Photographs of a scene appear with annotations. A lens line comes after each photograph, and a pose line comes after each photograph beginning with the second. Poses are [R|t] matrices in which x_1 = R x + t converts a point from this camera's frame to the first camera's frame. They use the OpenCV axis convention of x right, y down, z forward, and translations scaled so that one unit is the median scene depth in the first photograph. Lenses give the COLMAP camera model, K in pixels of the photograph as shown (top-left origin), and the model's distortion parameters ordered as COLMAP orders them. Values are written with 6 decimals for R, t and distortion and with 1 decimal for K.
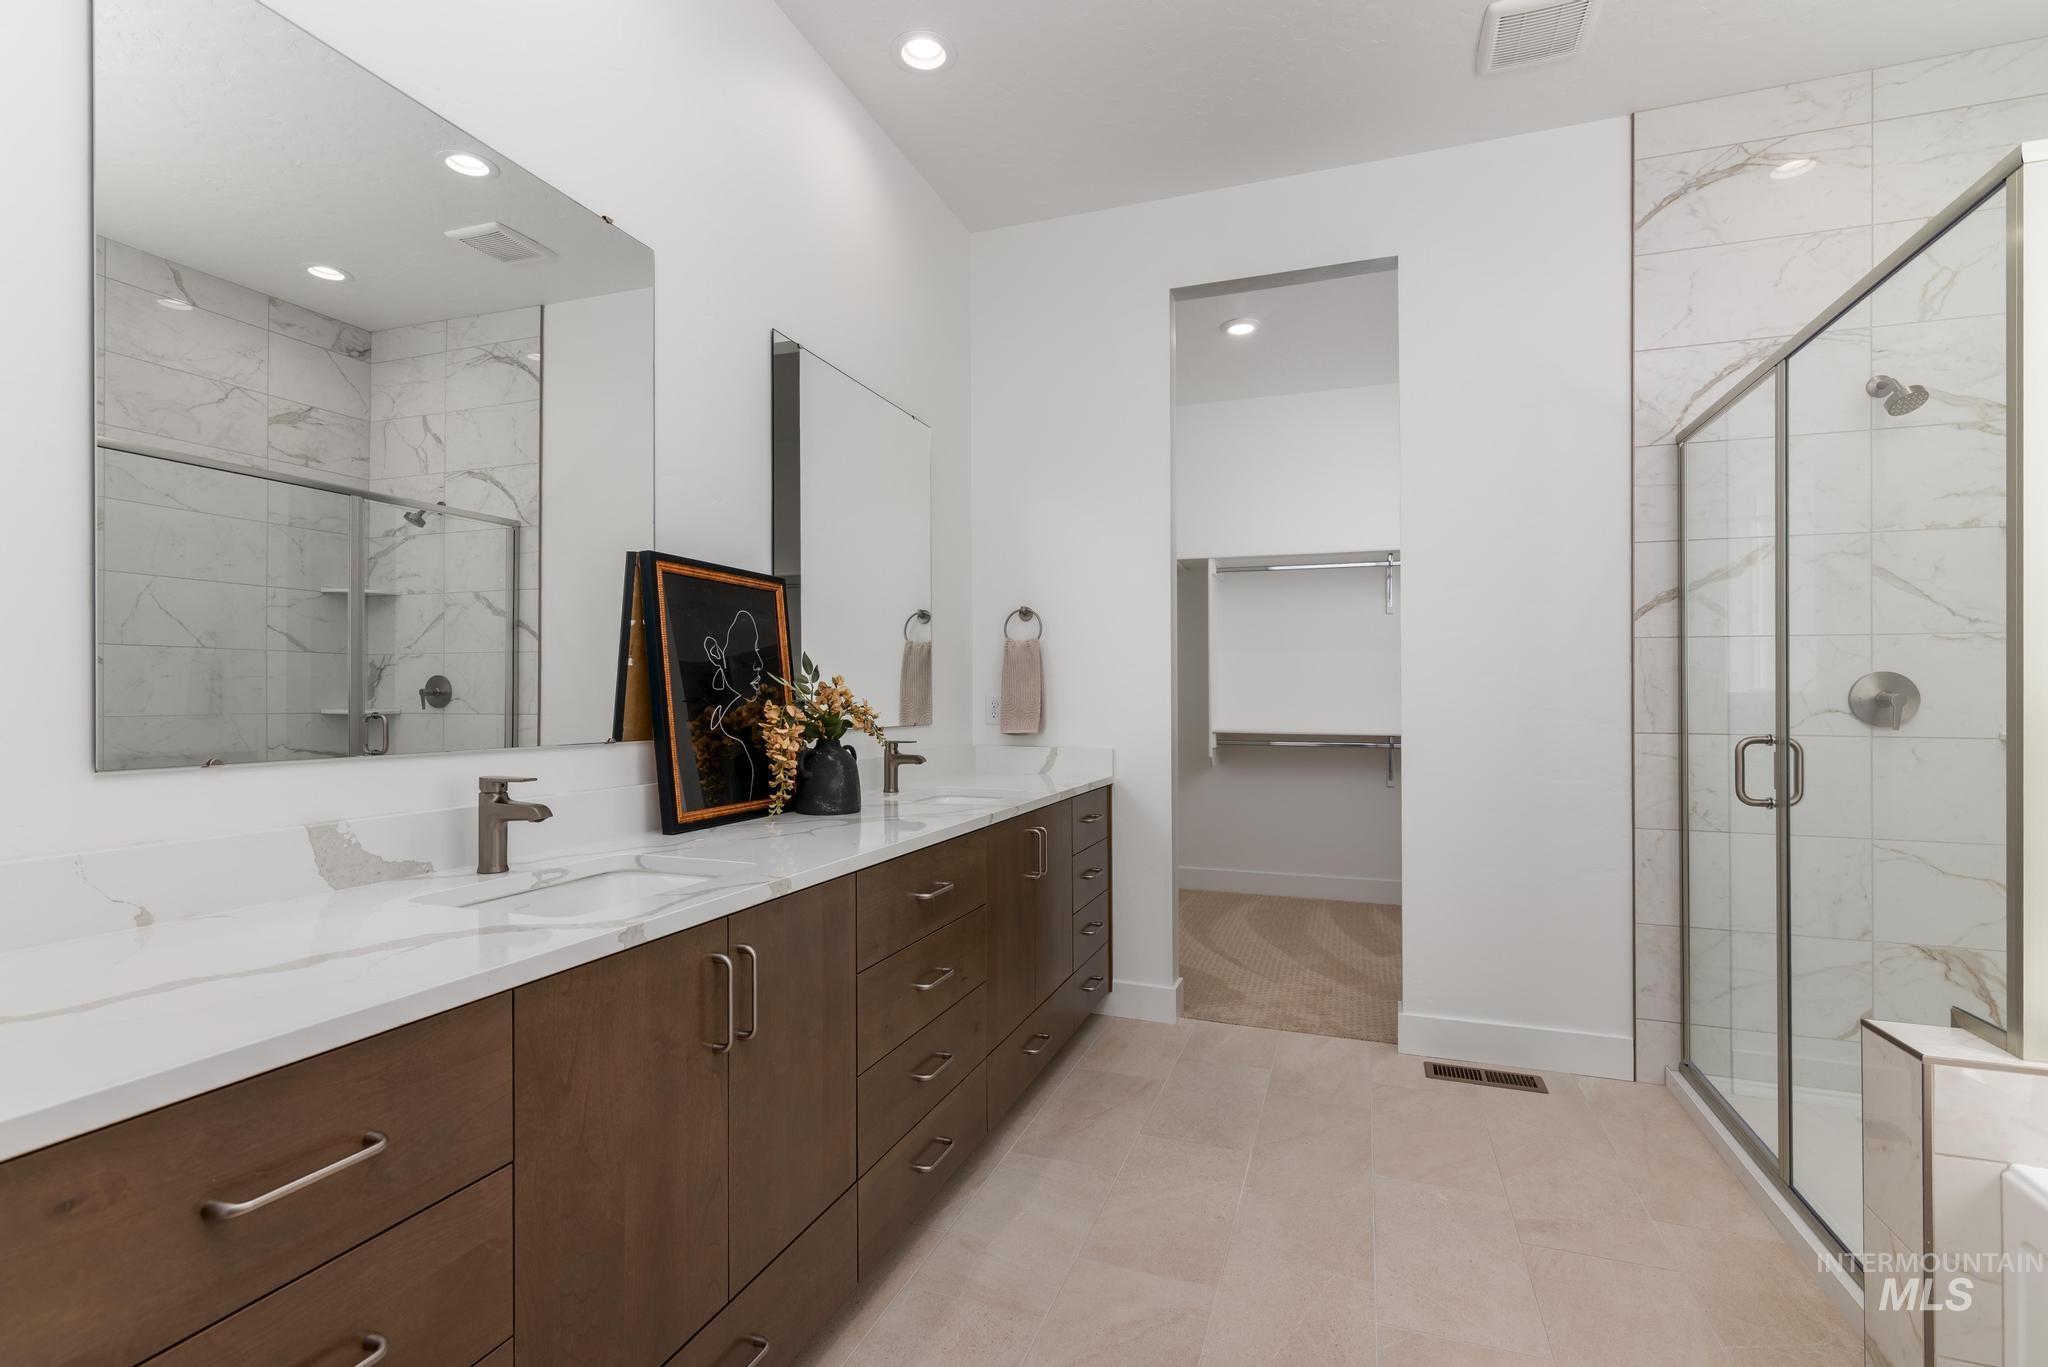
lens RADIAL K [[952.9, 0, 1023.6], [0, 952.9, 693.5], [0, 0, 1]] dist [0.013155, 0.000246]
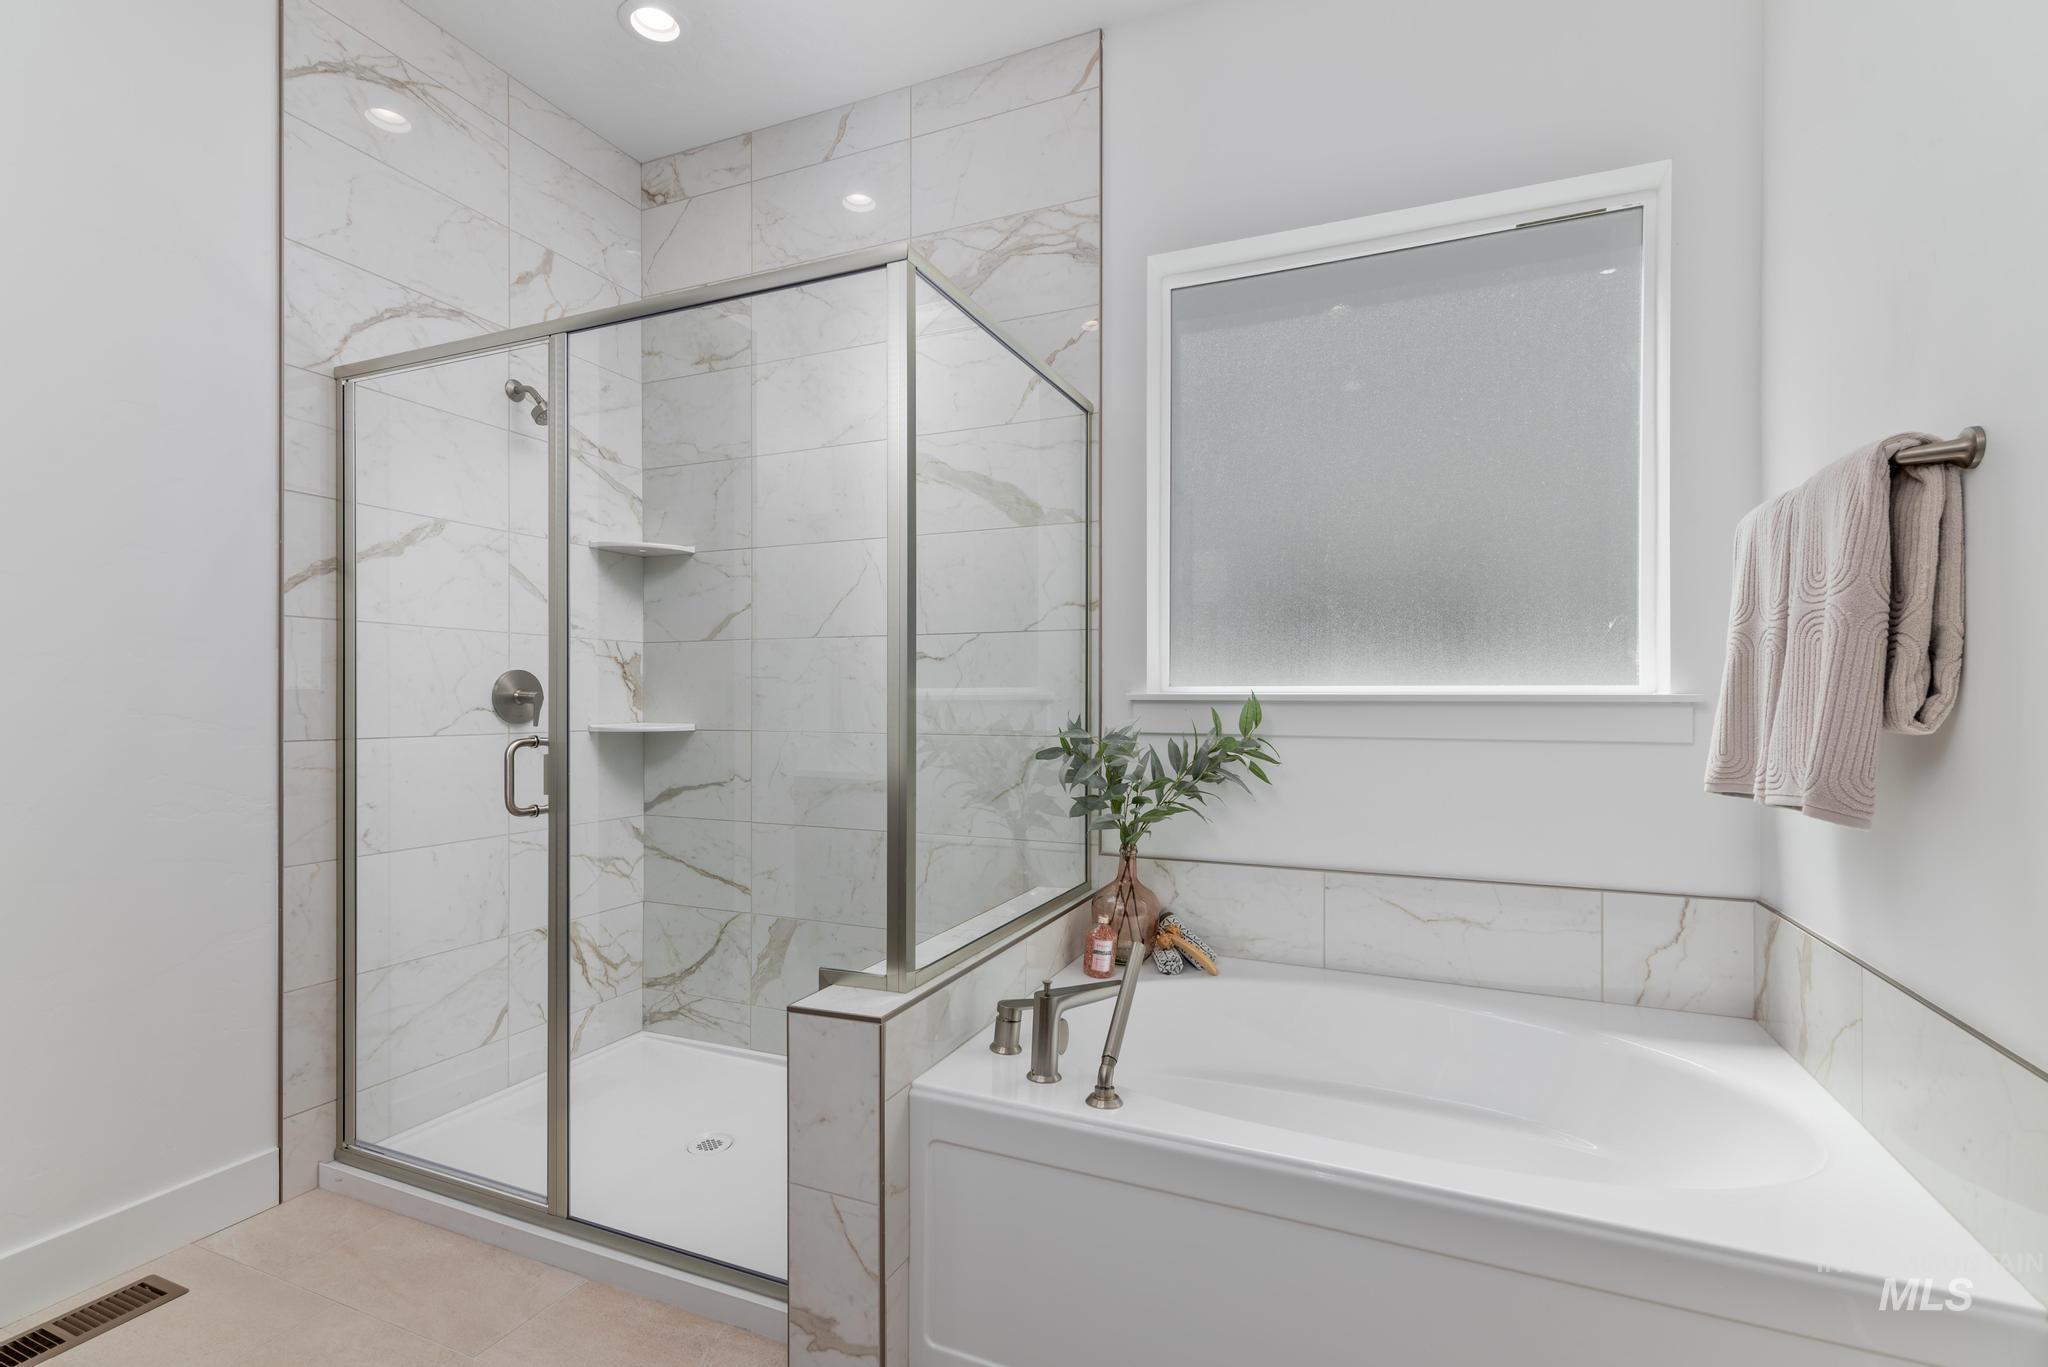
lens RADIAL K [[952.9, 0, 1022.3], [0, 952.9, 686.7], [0, 0, 1]] dist [0.013155, 0.000246]
pose [[0.065490, 0.008126, 0.997820, -0.083749], [-0.010850, 0.999914, -0.007431, -0.002503], [-0.997794, -0.010339, 0.065572, 0.374763]]
